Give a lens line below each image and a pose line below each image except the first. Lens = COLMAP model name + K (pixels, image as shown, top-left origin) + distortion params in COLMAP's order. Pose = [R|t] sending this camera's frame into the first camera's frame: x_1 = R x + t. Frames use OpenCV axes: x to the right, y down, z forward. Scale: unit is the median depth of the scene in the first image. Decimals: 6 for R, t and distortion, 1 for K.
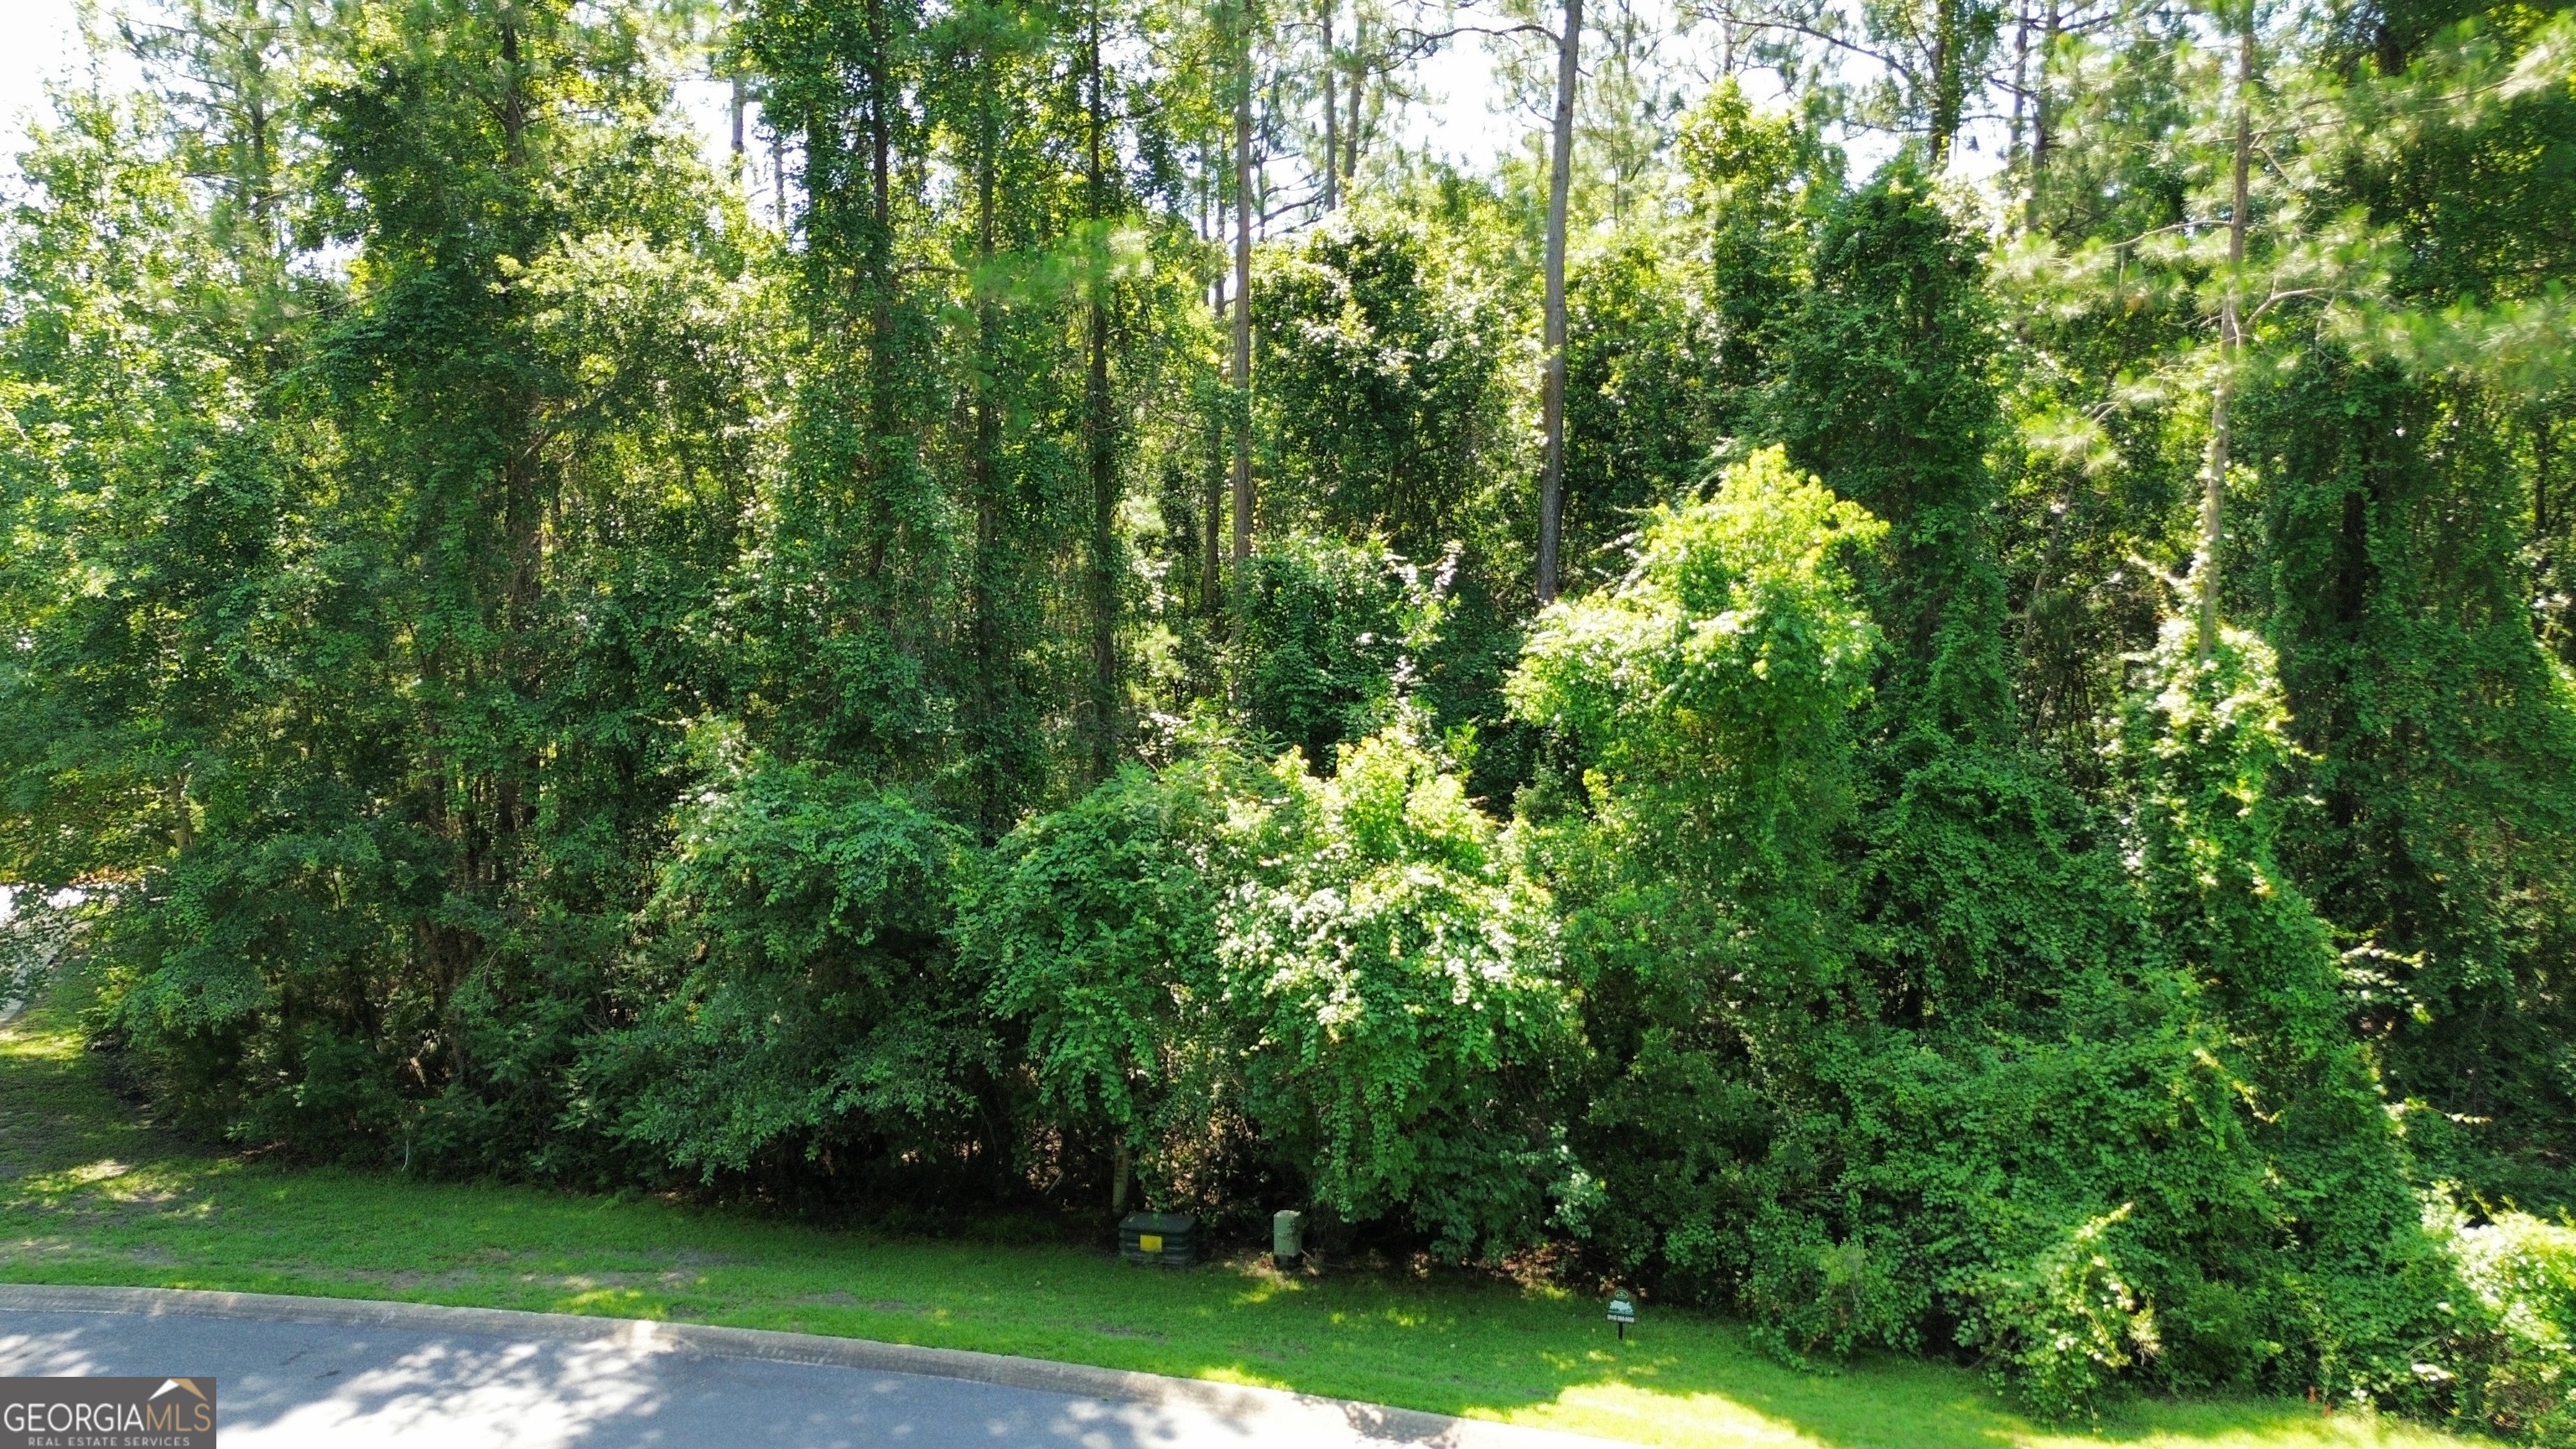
lens RADIAL K [[1831.8, 0, 1278.0], [0, 1831.8, 724.7], [0, 0, 1]] dist [0.071772, -0.065507]
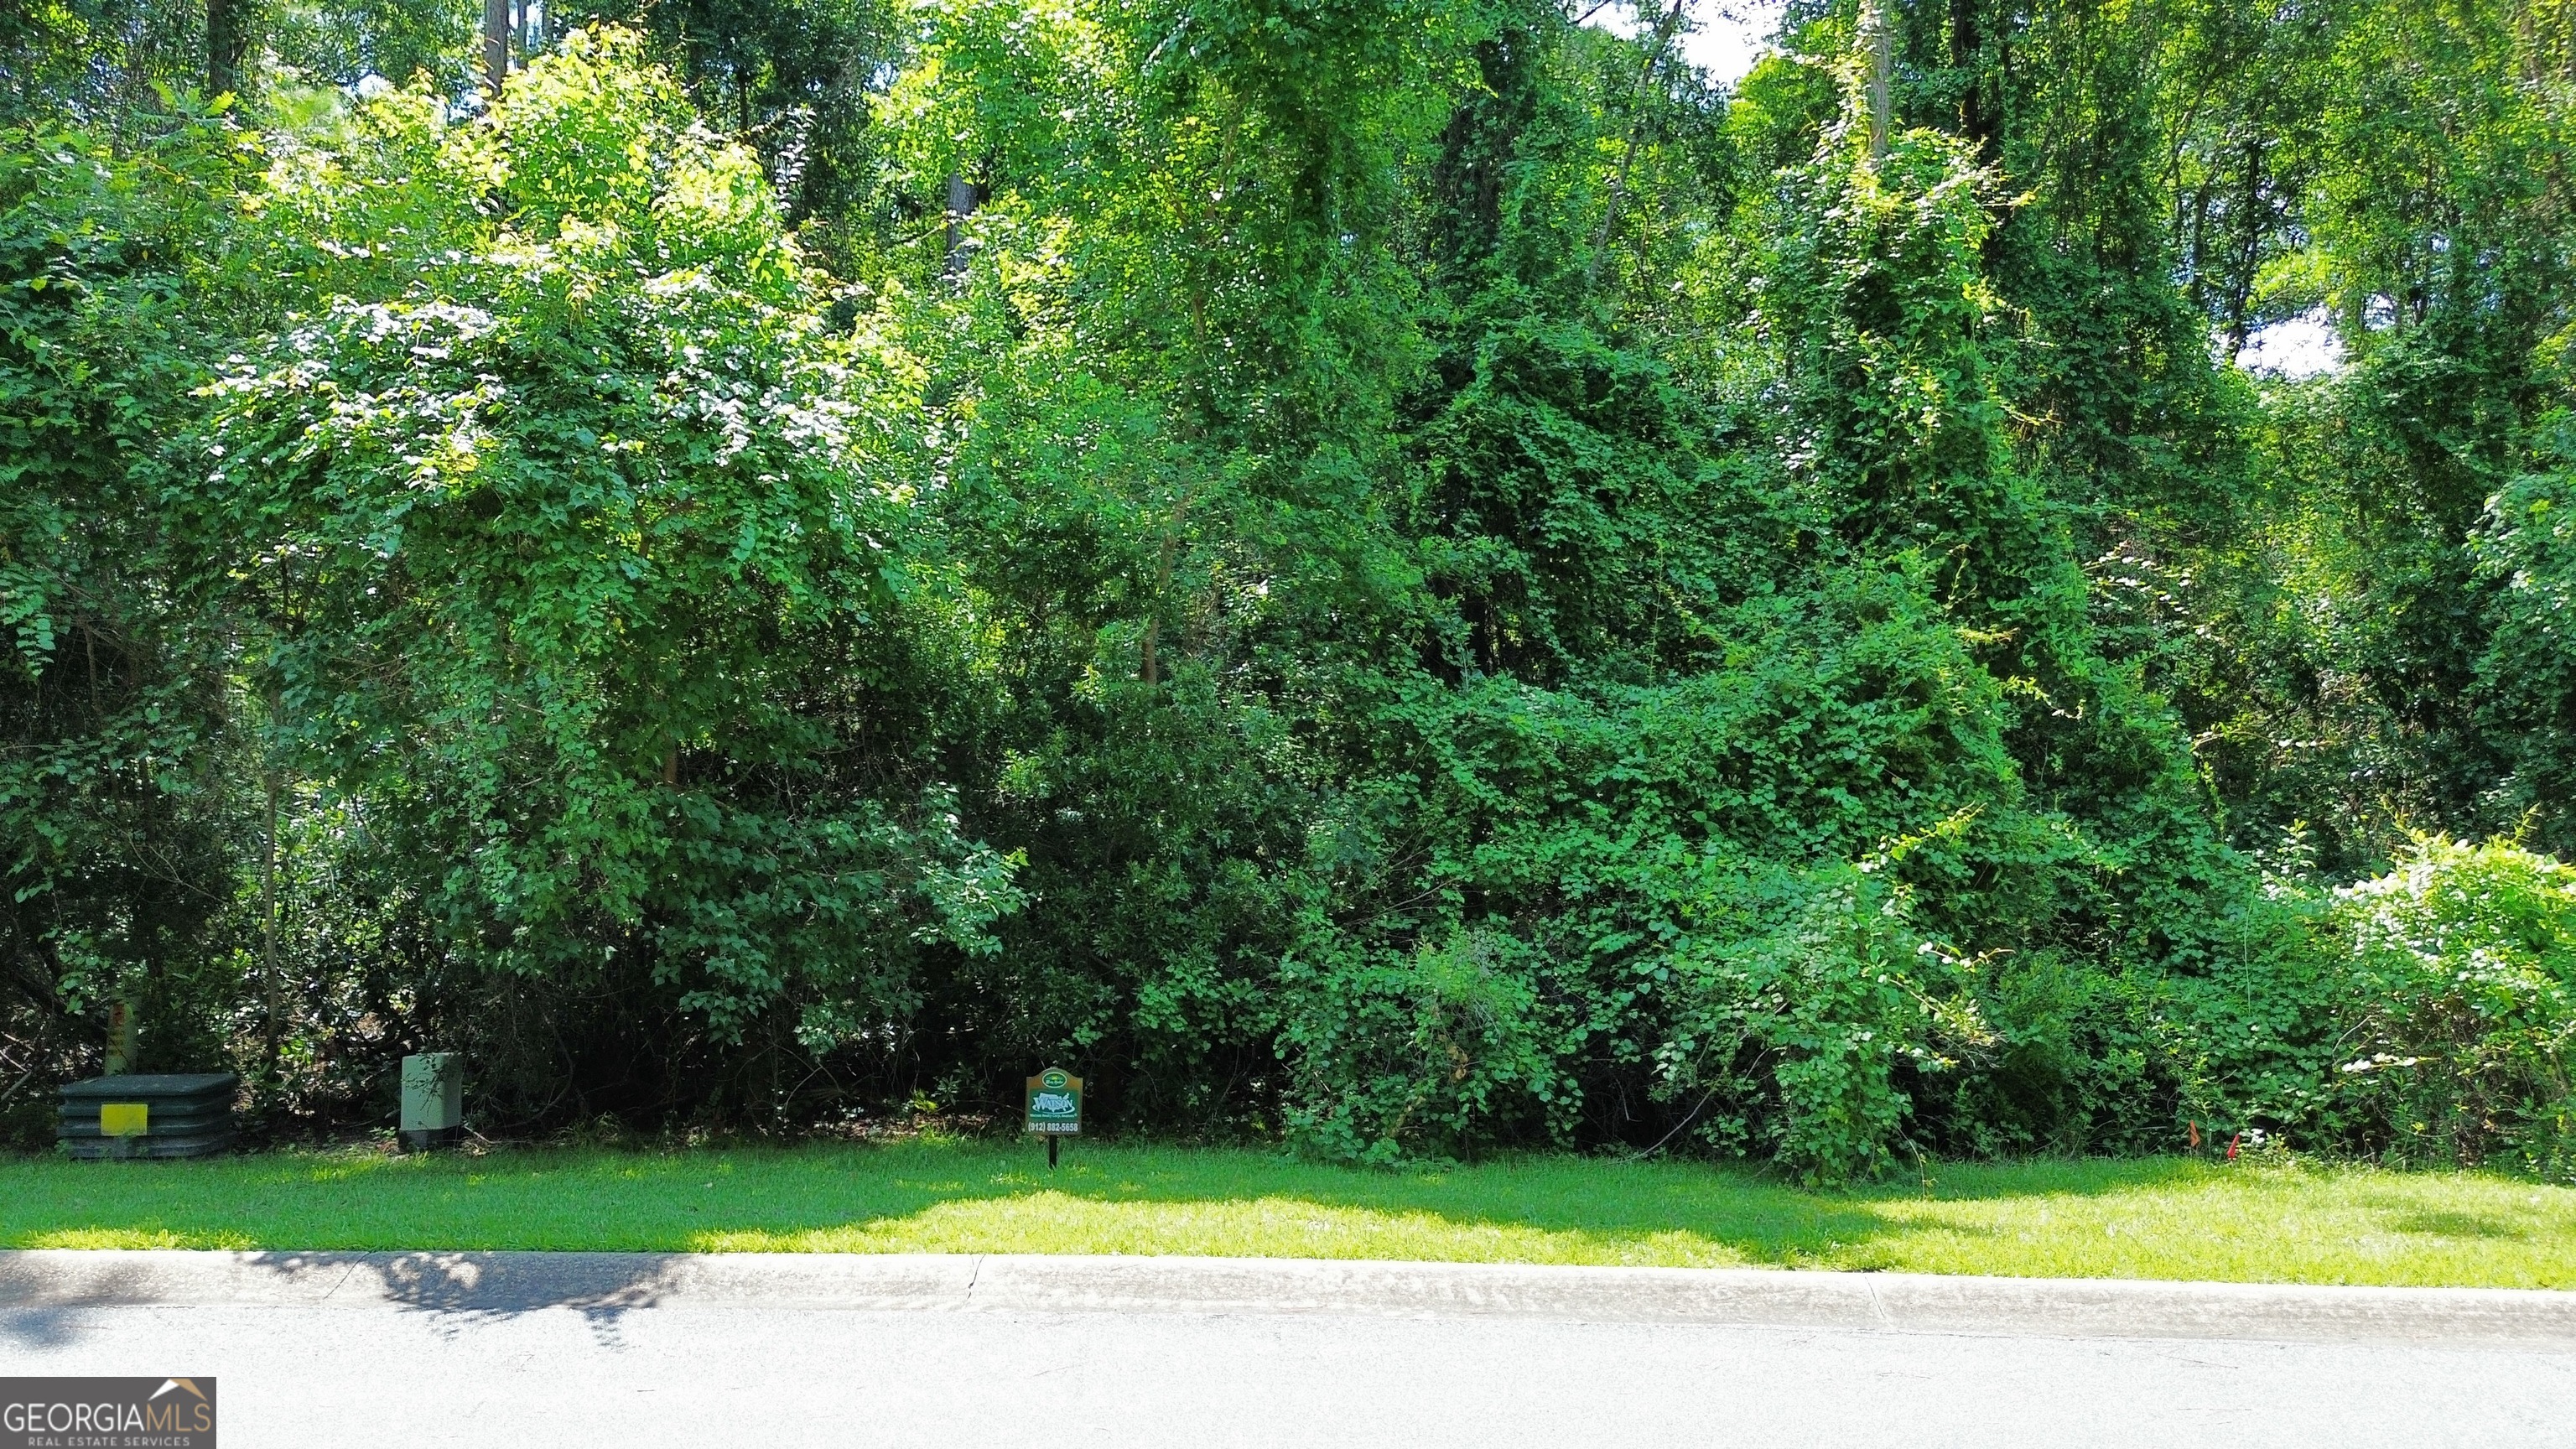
lens RADIAL K [[1831.8, 0, 1281.8], [0, 1831.8, 730.3], [0, 0, 1]] dist [0.071772, -0.065507]
pose [[0.954492, 0.009754, 0.298078, 0.077368], [0.015843, 0.996396, -0.083334, 0.218620], [-0.297817, 0.084264, 0.950897, 0.405680]]
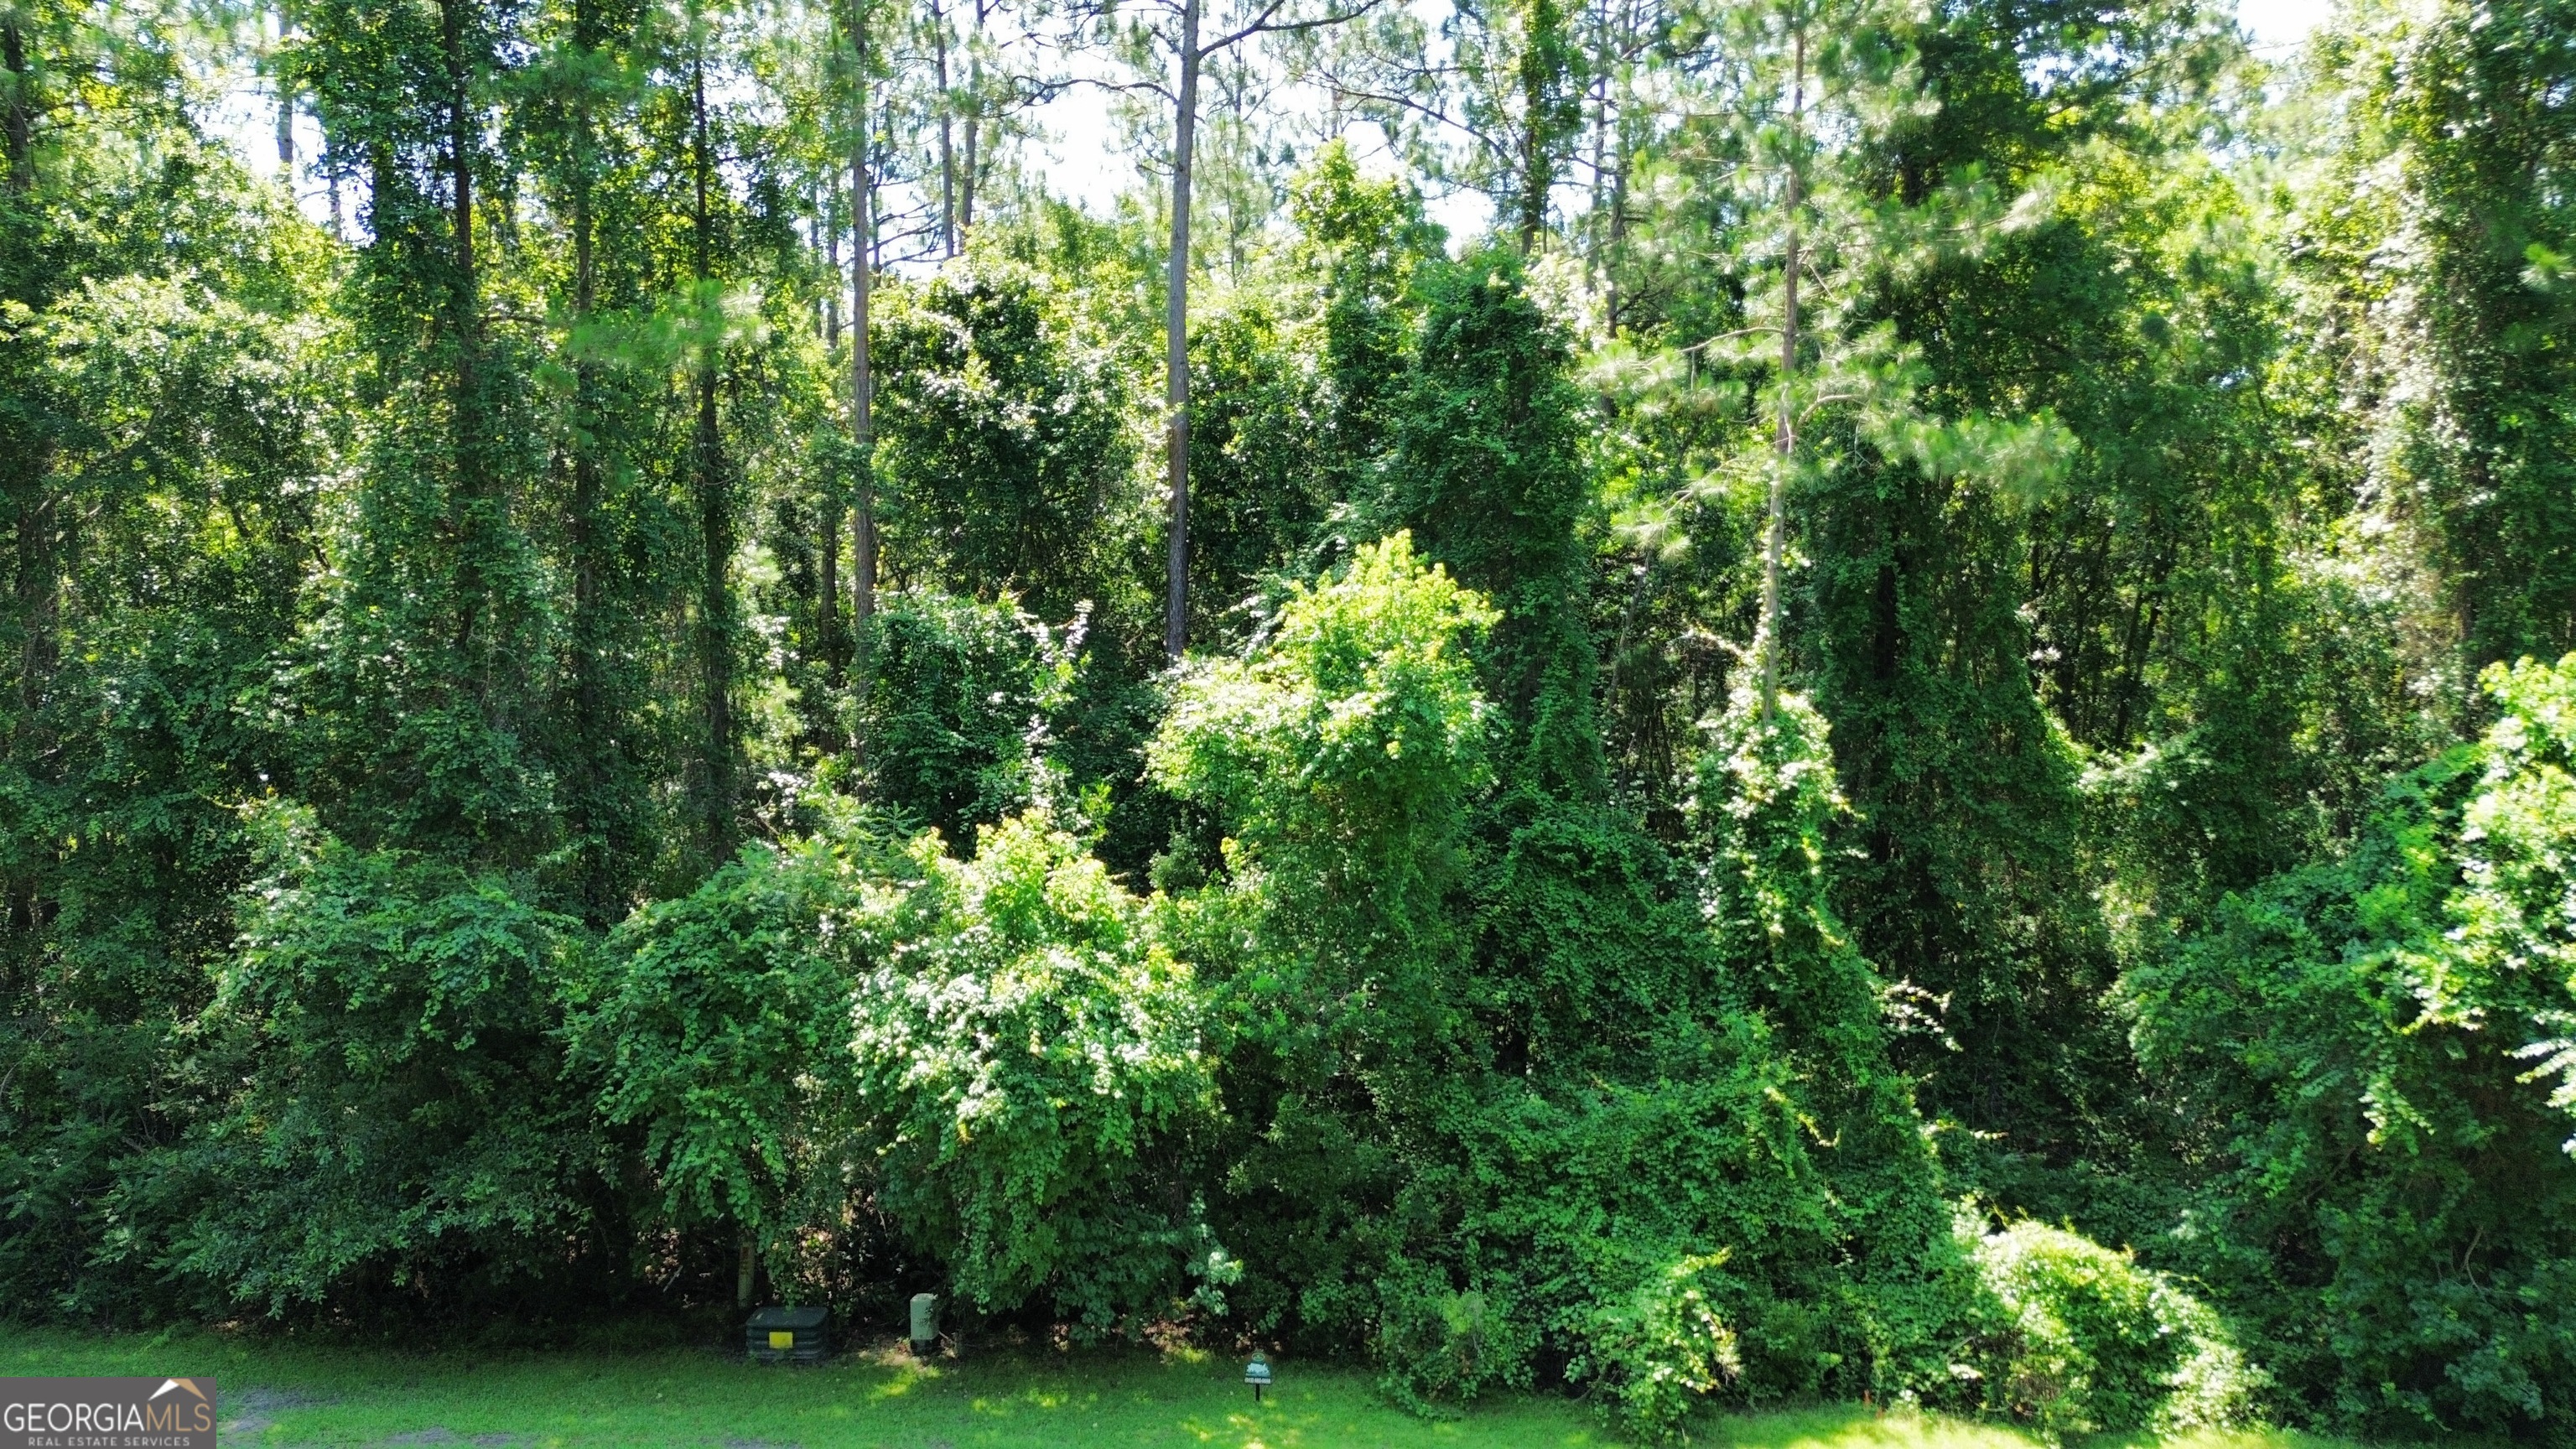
lens RADIAL K [[1831.8, 0, 1284.2], [0, 1831.8, 720.7], [0, 0, 1]] dist [0.071772, -0.065507]
pose [[0.978015, -0.014274, 0.208047, -0.008074], [0.014178, 0.999898, 0.001949, -0.041570], [-0.208053, 0.001044, 0.978117, -0.008188]]
